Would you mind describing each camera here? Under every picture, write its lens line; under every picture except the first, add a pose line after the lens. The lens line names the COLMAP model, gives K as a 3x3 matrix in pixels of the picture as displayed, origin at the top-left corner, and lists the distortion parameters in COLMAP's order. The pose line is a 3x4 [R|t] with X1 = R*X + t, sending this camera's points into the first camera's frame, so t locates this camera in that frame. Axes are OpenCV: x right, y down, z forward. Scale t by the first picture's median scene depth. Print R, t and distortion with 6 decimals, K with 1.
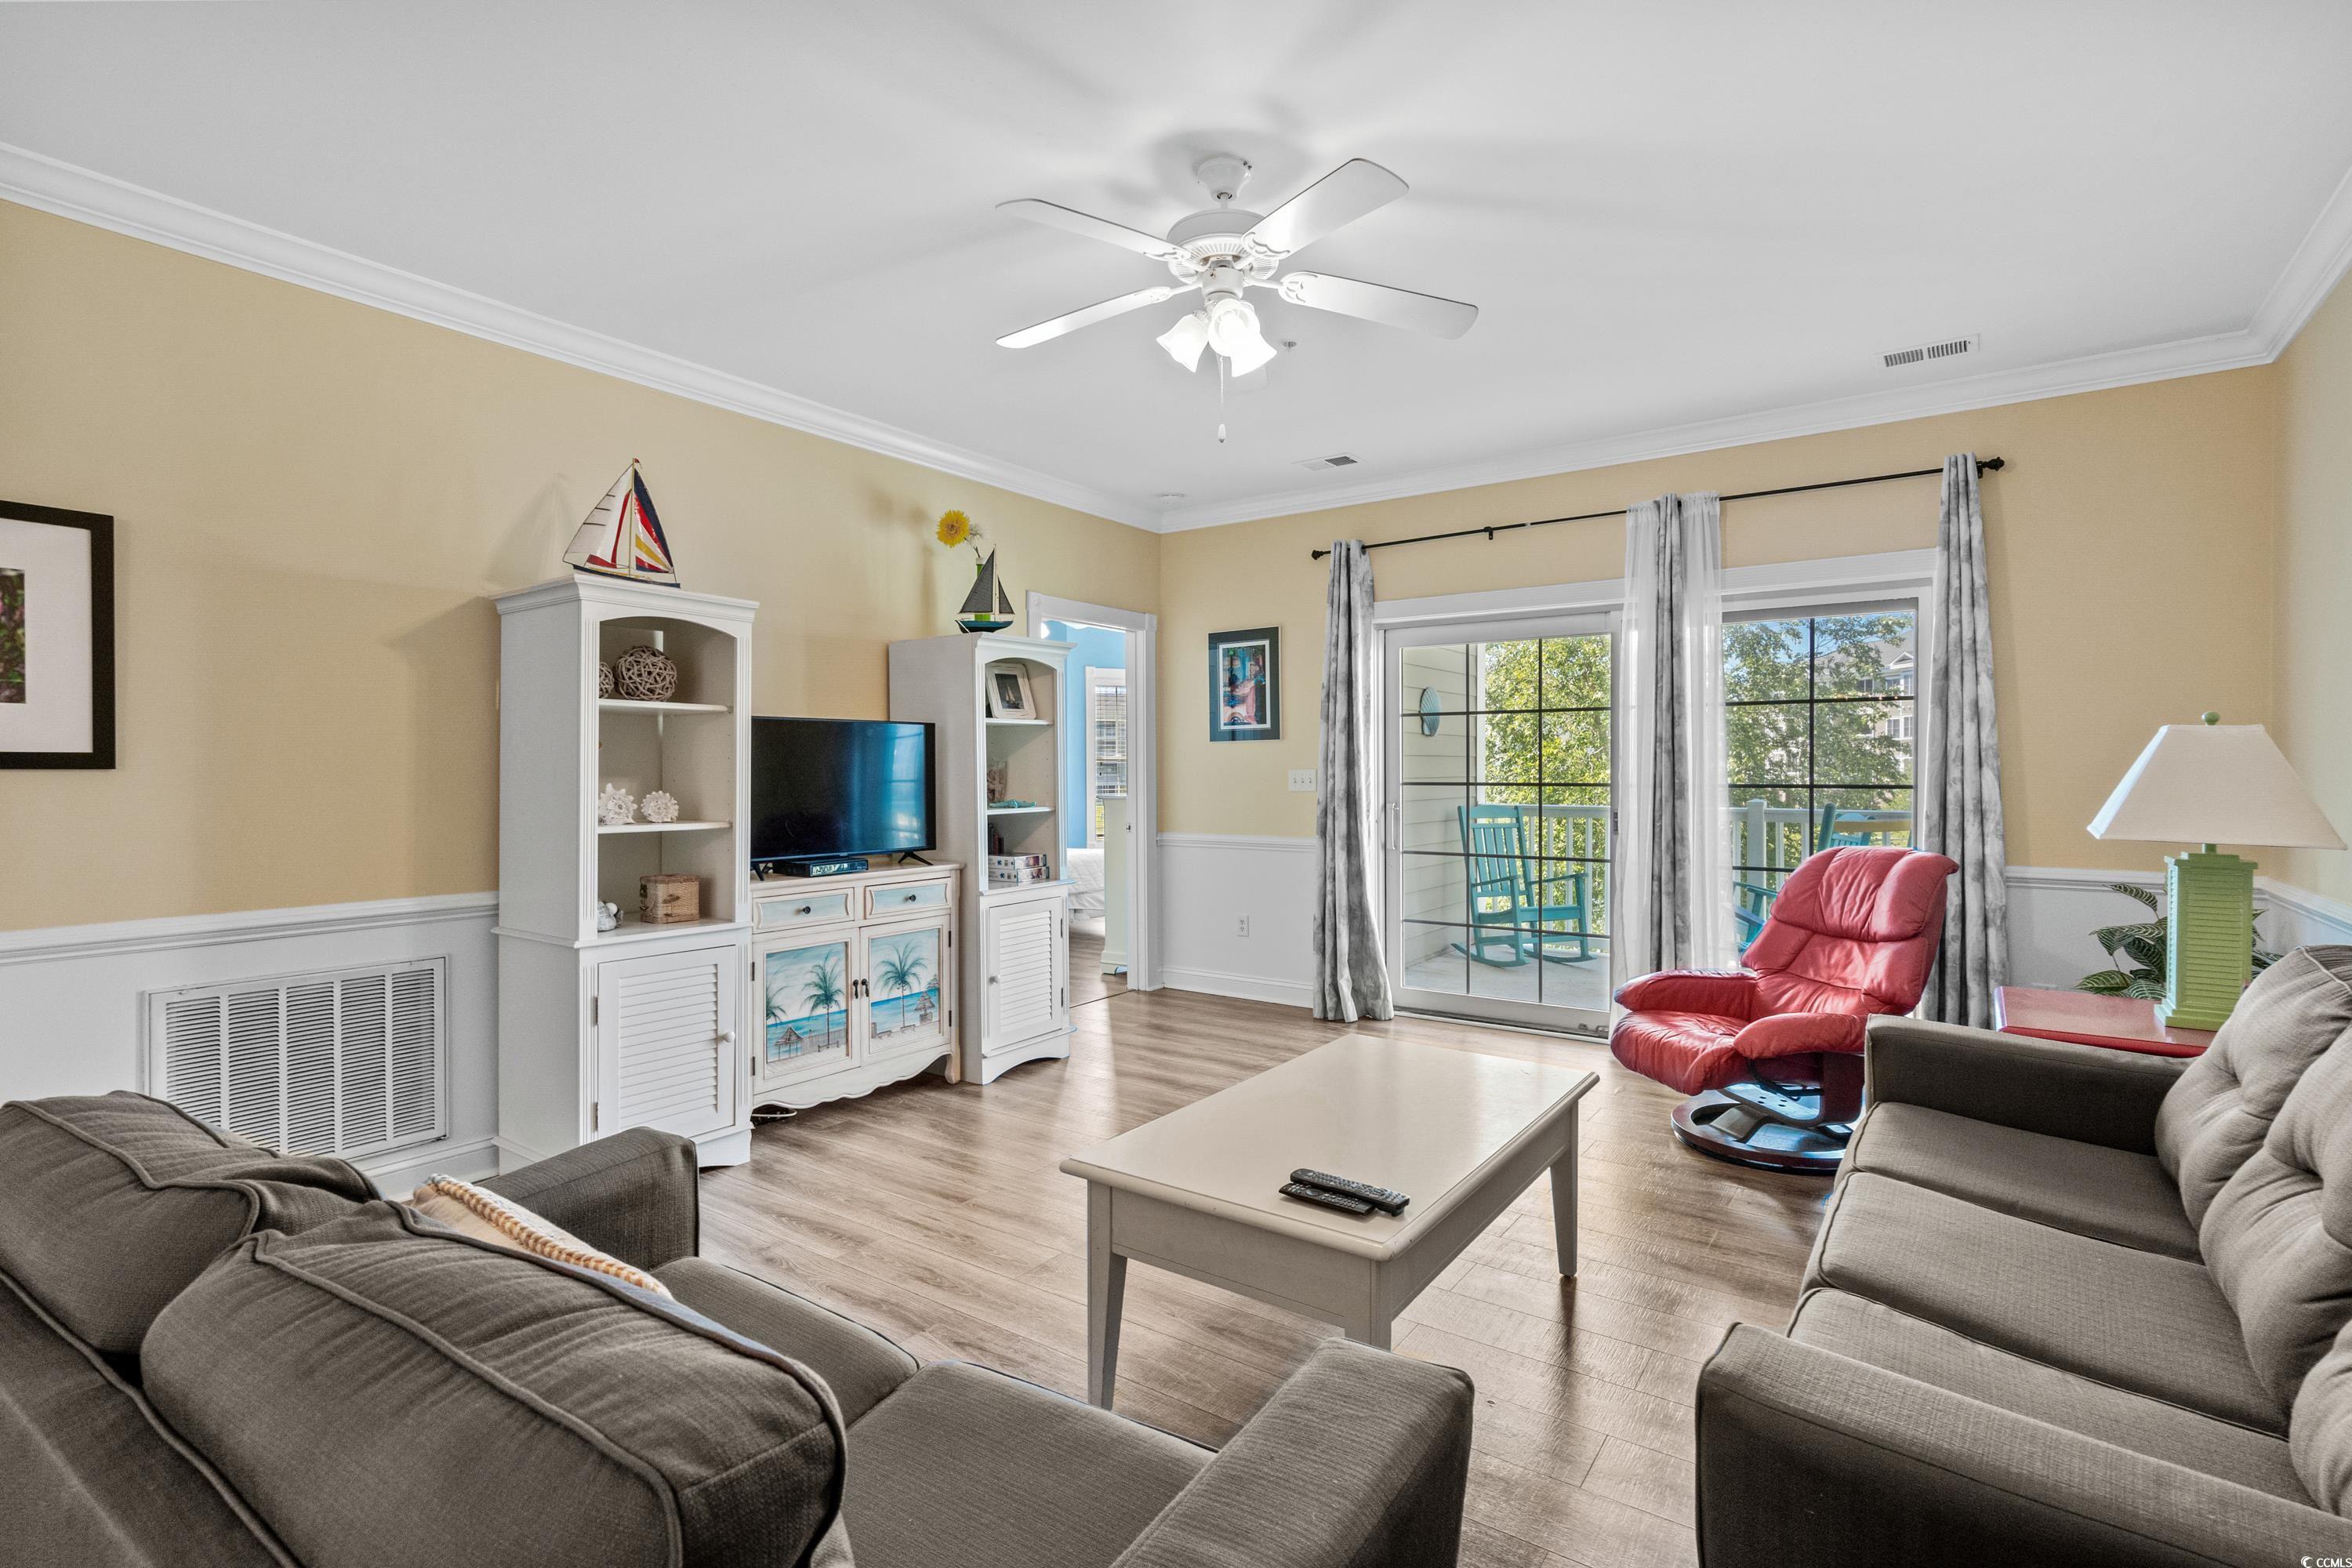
lens RADIAL K [[1109.0, 0, 1176.0], [0, 1109.0, 784.0], [0, 0, 1]] dist [0.002629, 0.000128]
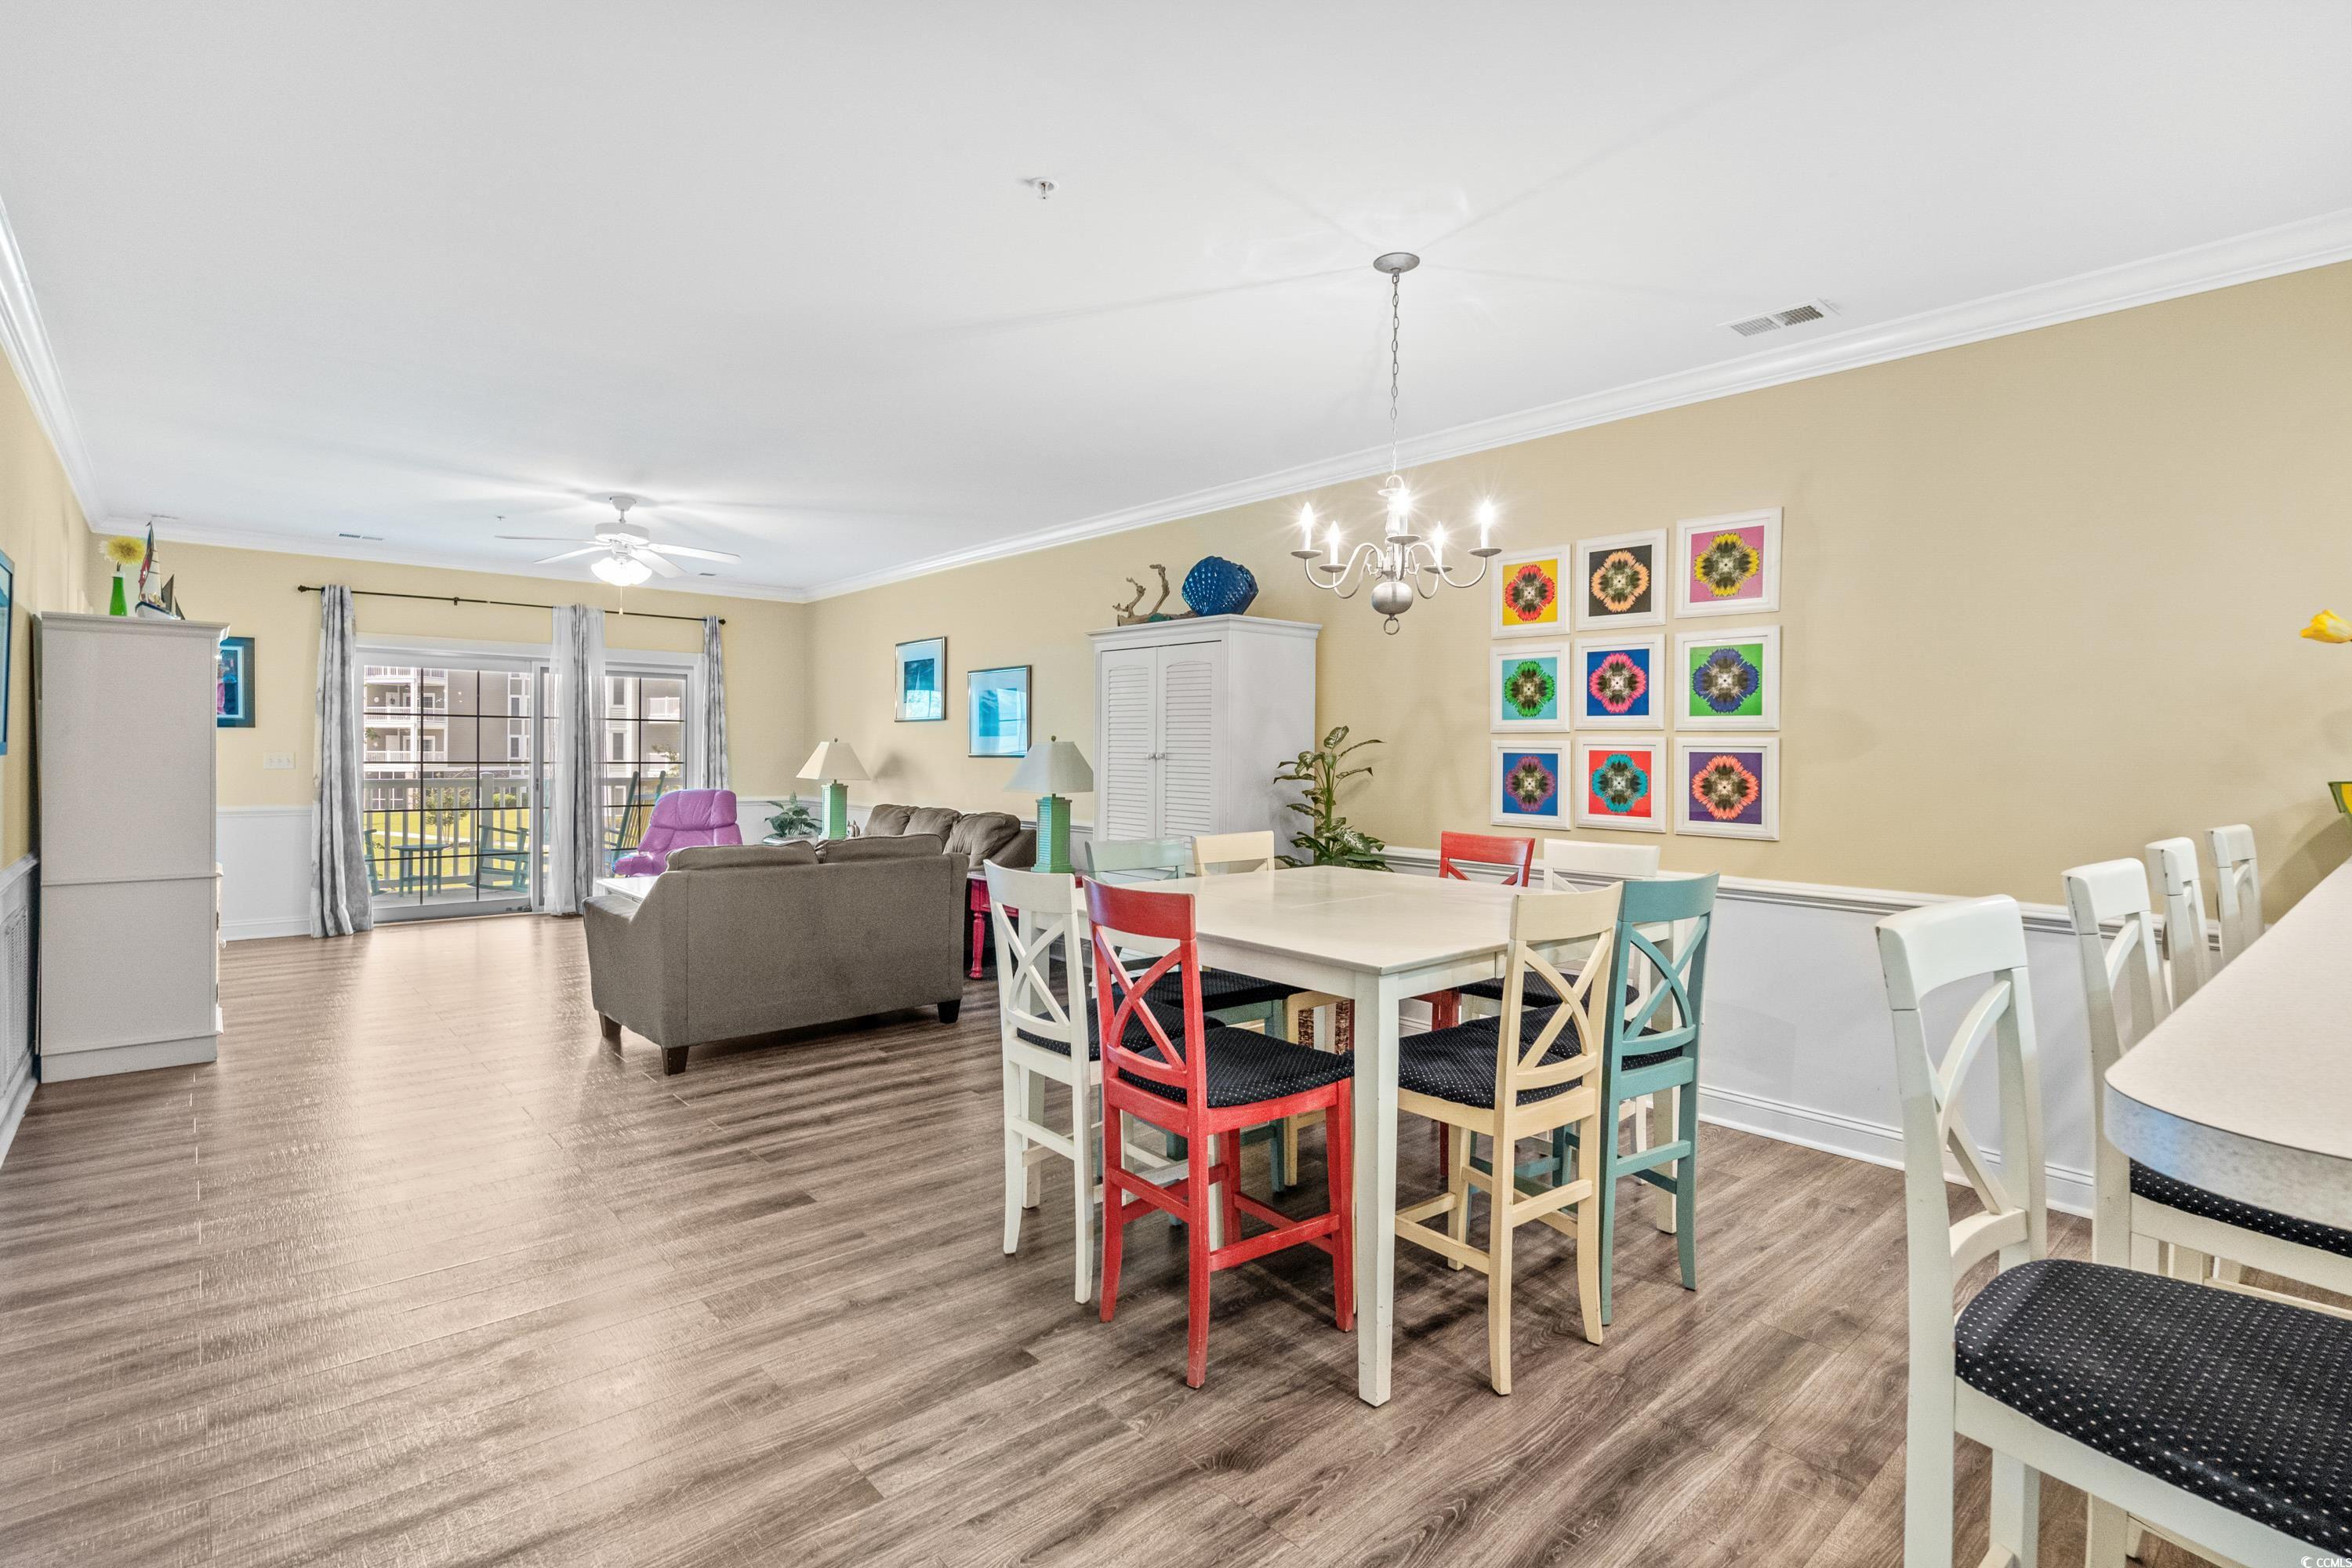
lens RADIAL K [[1114.8, 0, 1170.7], [0, 1114.8, 758.0], [0, 0, 1]] dist [-0.001039, -0.000175]
pose [[0.221212, -0.002323, 0.975223, -1.293007], [0.003583, 0.999992, 0.001570, -0.005651], [-0.975219, 0.003147, 0.221218, -0.412761]]
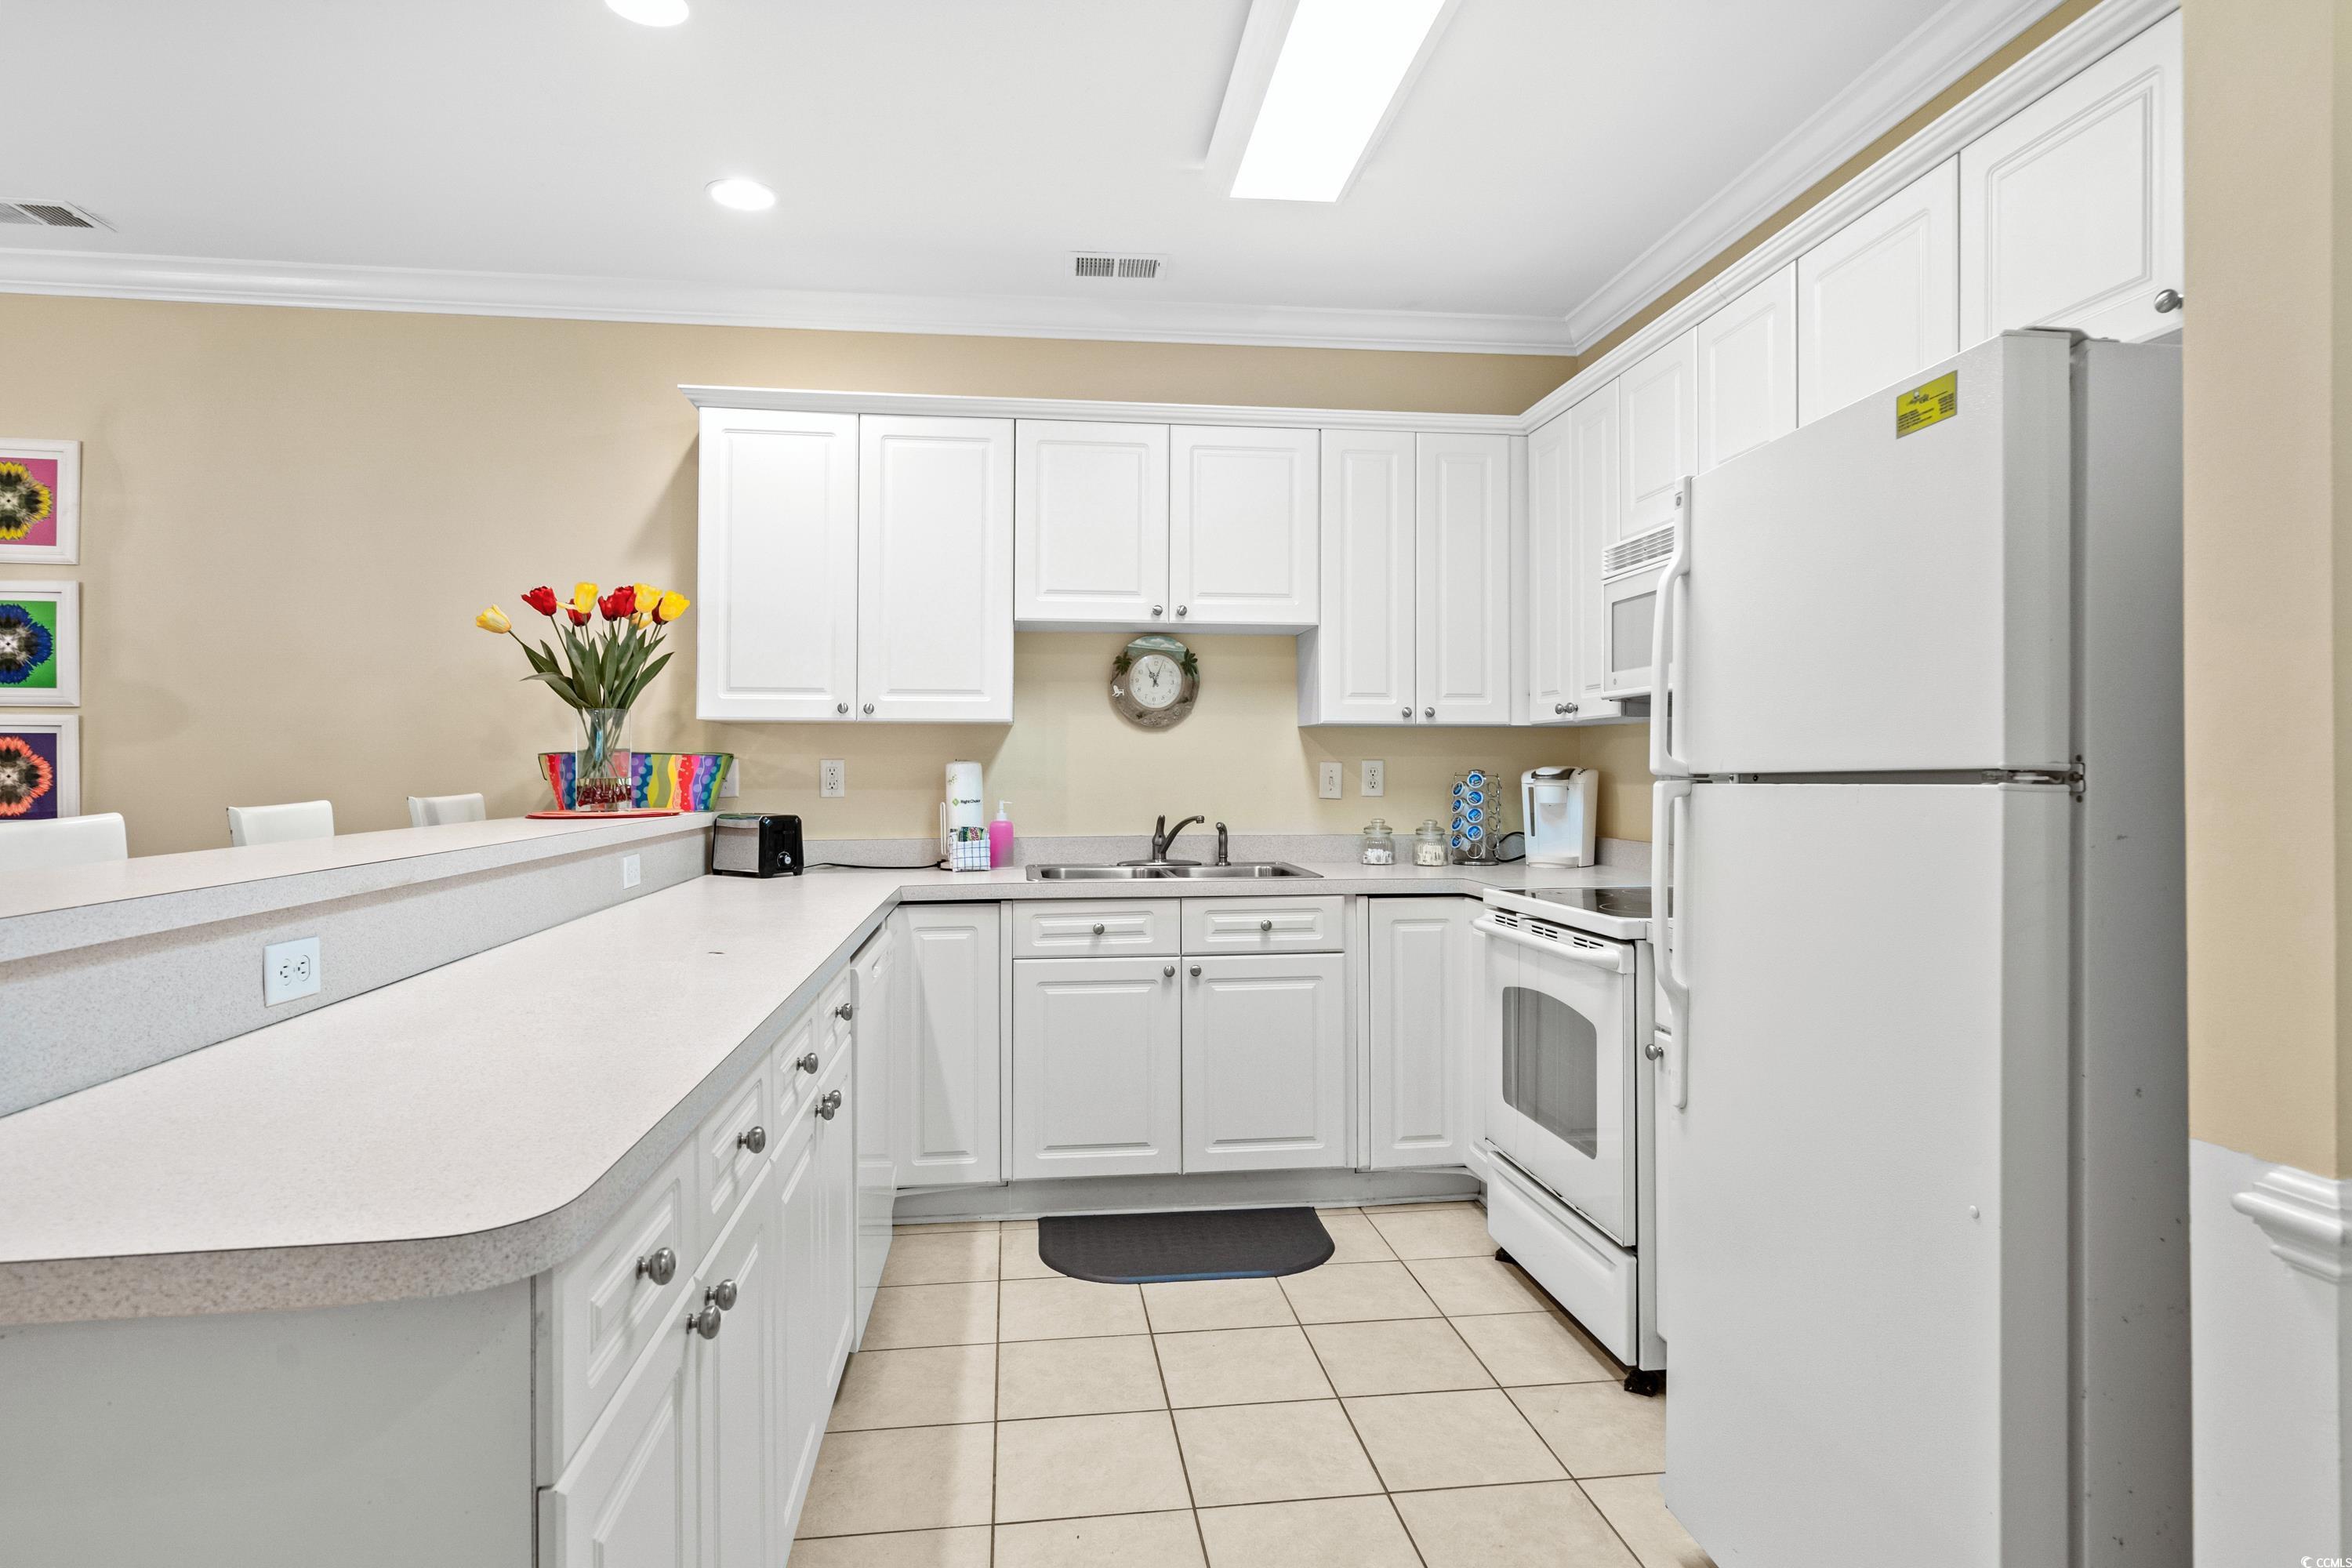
lens RADIAL K [[1276.8, 0, 1172.9], [0, 1276.8, 754.6], [0, 0, 1]] dist [0.001193, 0.000169]
pose [[-0.676681, 0.009574, 0.736214, -1.454329], [0.013343, 0.999911, -0.000739, 0.019605], [-0.736155, 0.009323, -0.676749, -0.664045]]
